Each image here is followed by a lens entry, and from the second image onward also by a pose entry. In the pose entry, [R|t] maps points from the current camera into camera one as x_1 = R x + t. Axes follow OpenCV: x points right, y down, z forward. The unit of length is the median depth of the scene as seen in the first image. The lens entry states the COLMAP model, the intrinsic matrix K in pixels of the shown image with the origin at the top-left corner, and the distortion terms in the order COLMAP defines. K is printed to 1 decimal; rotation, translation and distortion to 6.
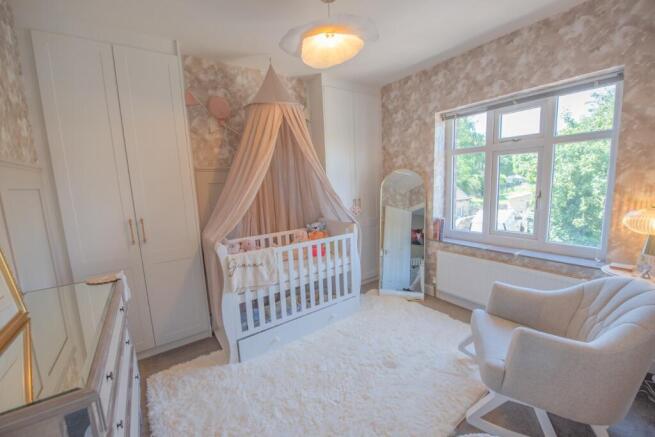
lens RADIAL K [[274.0, 0, 327.5], [0, 274.0, 218.5], [0, 0, 1]] dist [-0.001474, 0.000025]
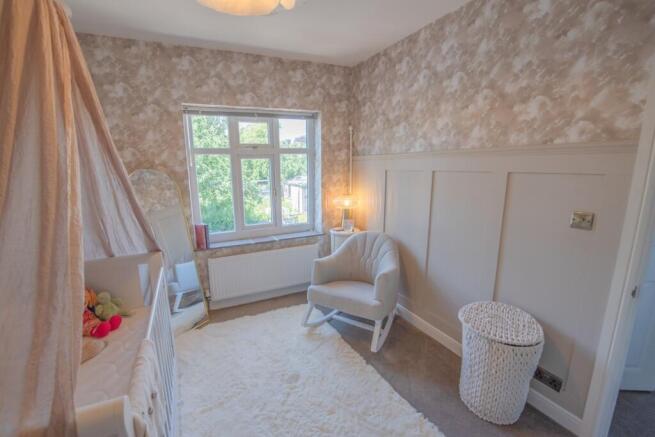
lens RADIAL K [[259.7, 0, 328.4], [0, 259.7, 230.7], [0, 0, 1]] dist [-0.103697, 0.032352]
pose [[0.169005, -0.176221, 0.969734, -0.374771], [0.150964, 0.976905, 0.151214, -0.049995], [-0.973985, 0.120839, 0.191705, 0.511243]]
